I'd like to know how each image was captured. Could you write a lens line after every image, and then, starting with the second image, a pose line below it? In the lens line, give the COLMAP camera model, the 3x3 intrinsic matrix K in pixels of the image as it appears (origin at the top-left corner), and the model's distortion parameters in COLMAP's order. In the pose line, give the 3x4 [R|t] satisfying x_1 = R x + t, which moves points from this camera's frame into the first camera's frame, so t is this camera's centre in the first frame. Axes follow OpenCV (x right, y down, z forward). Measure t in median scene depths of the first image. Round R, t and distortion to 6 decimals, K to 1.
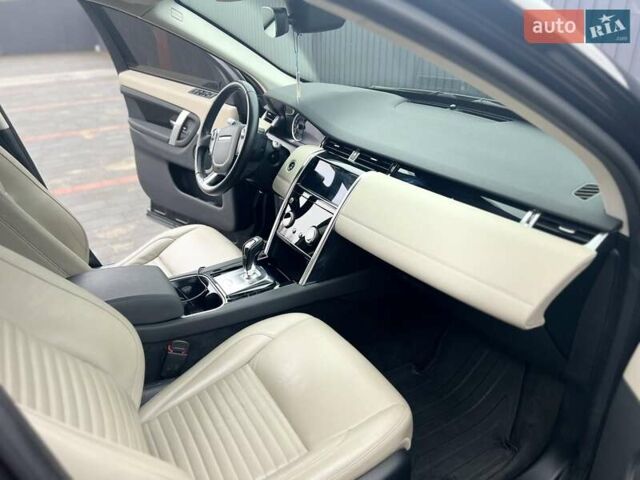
lens RADIAL K [[478.5, 0, 318.1], [0, 478.5, 241.3], [0, 0, 1]] dist [0.036970, -0.042846]
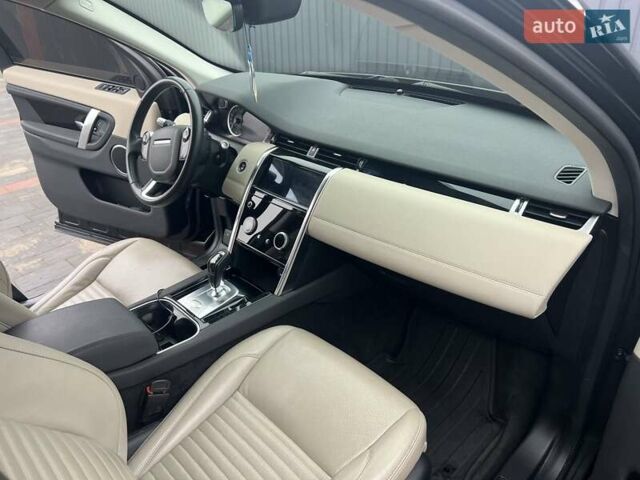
lens RADIAL K [[478.5, 0, 322.2], [0, 478.5, 241.7], [0, 0, 1]] dist [0.036970, -0.042846]
pose [[0.974788, -0.120732, 0.187649, -0.110476], [0.112353, 0.992161, 0.054706, -0.053319], [-0.192783, -0.032244, 0.980711, 0.063680]]
